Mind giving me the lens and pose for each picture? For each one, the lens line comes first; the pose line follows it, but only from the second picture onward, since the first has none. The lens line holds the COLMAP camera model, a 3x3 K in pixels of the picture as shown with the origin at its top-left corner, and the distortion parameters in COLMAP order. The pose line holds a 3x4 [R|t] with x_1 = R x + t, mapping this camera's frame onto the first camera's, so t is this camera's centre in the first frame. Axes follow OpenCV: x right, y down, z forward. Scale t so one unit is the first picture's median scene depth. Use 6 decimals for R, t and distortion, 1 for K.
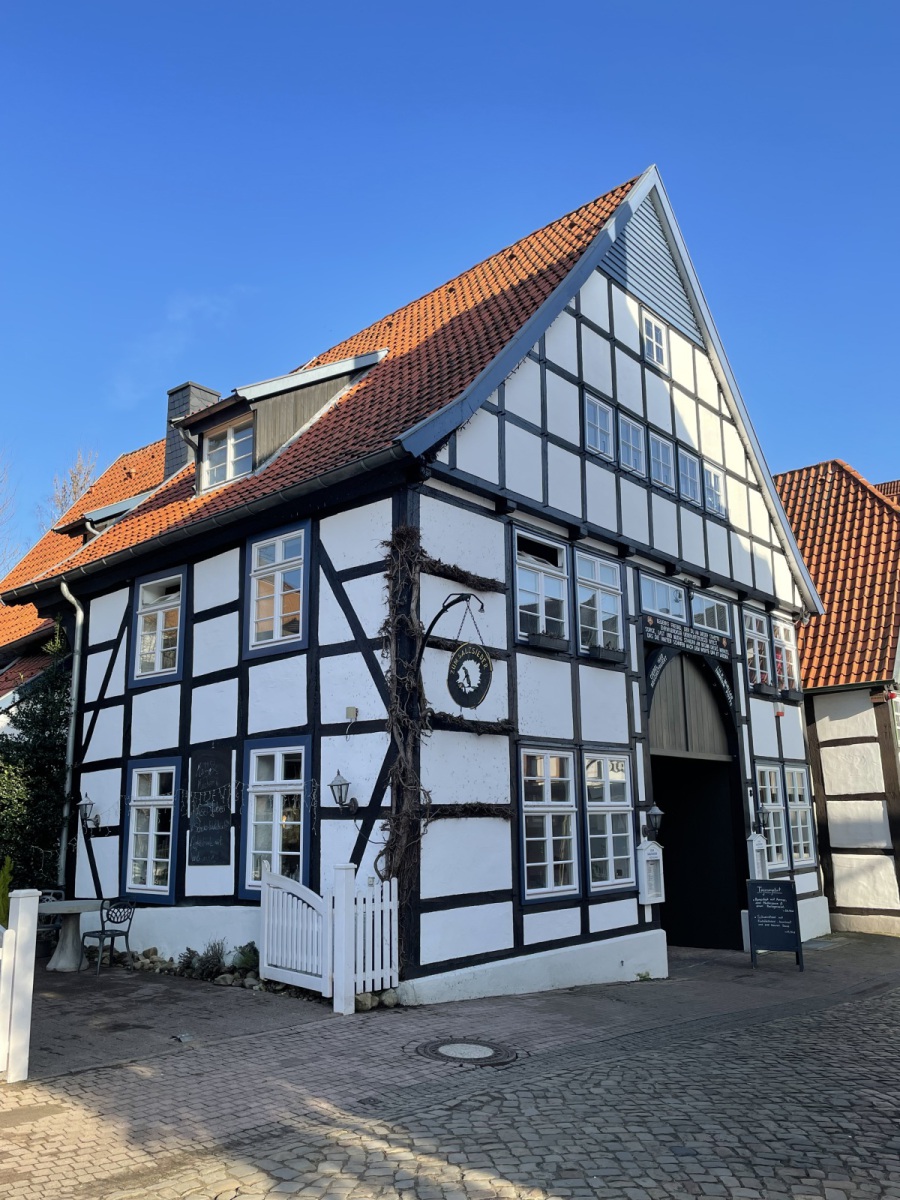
lens RADIAL K [[967.9, 0, 450.7], [0, 967.9, 599.8], [0, 0, 1]] dist [0.004840, 0.000177]
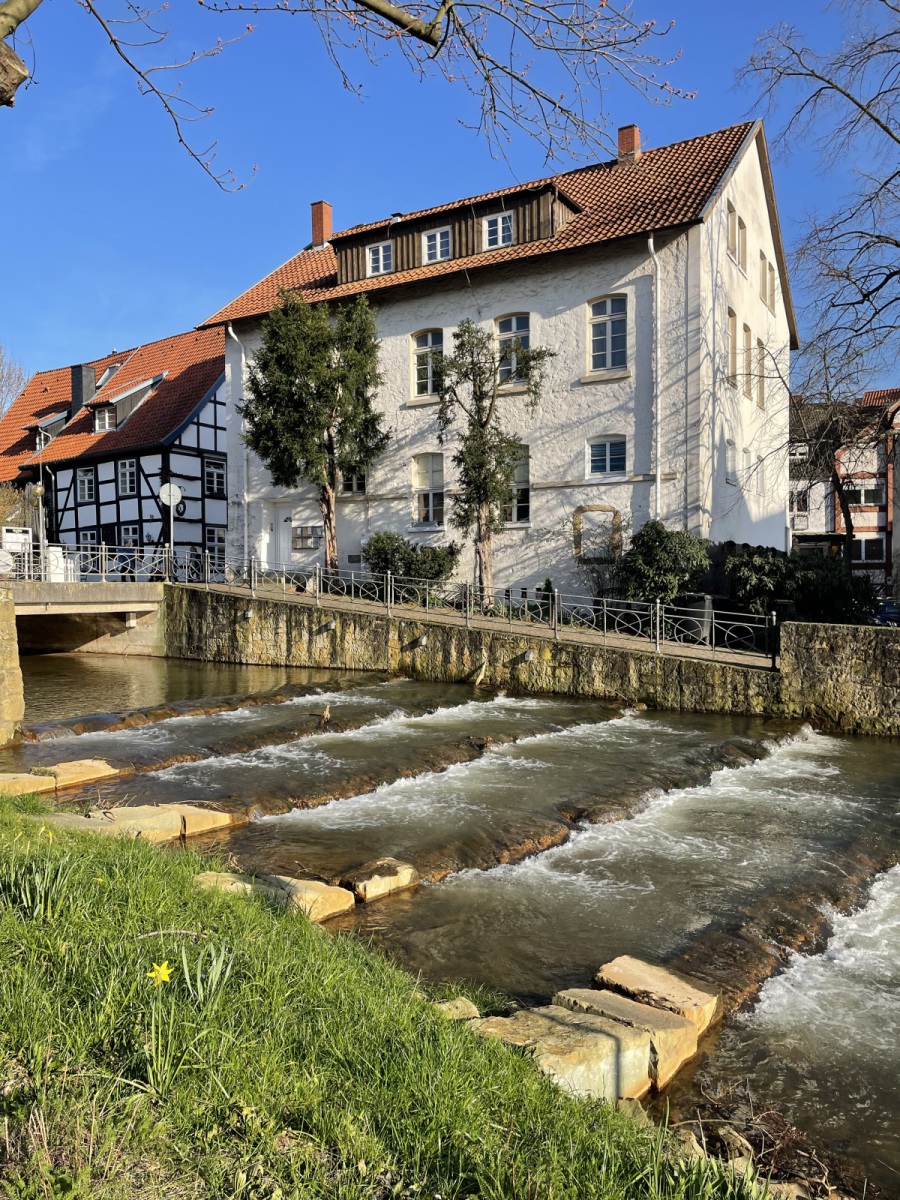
lens RADIAL K [[908.4, 0, 453.8], [0, 908.4, 604.7], [0, 0, 1]] dist [0.073162, 0.001659]
pose [[0.987571, -0.000061, 0.157176, 0.401670], [-0.036112, 0.973161, 0.227276, -0.321032], [-0.152972, -0.230127, 0.961062, -2.139428]]
